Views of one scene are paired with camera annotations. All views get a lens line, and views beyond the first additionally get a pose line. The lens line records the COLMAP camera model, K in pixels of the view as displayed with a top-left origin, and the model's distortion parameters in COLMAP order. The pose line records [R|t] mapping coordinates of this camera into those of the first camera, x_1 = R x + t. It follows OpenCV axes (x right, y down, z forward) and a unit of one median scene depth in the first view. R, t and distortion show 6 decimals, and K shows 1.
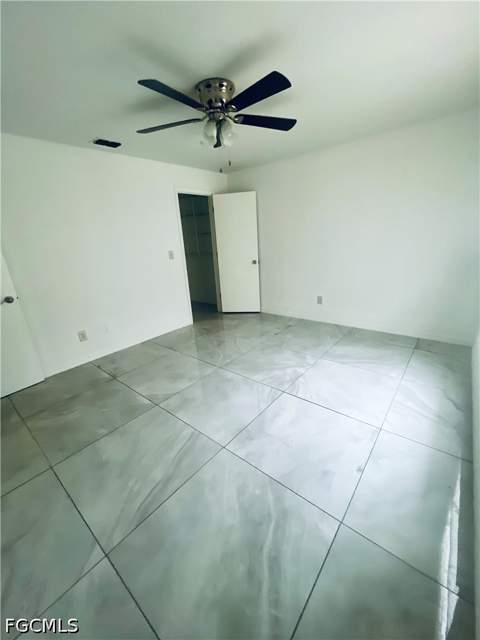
lens RADIAL K [[258.7, 0, 236.8], [0, 258.7, 320.7], [0, 0, 1]] dist [0.000377, 0.000264]
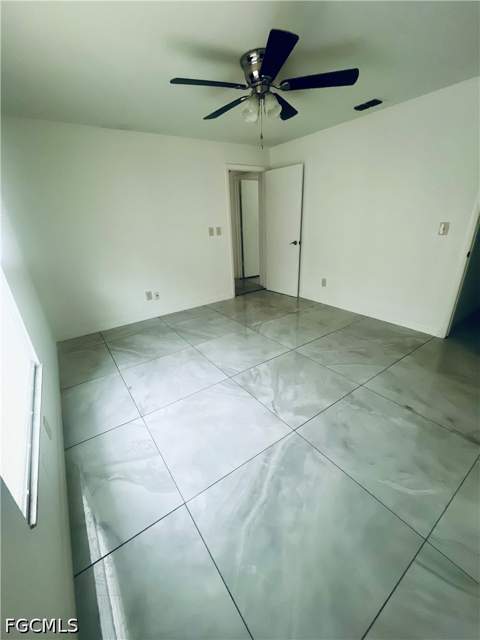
lens RADIAL K [[258.7, 0, 241.8], [0, 258.7, 317.9], [0, 0, 1]] dist [0.000377, 0.000264]
pose [[-0.246388, 0.422421, -0.872269, 0.838594], [-0.245860, 0.843331, 0.477855, -0.363950], [0.937468, 0.332193, -0.103930, 0.944487]]
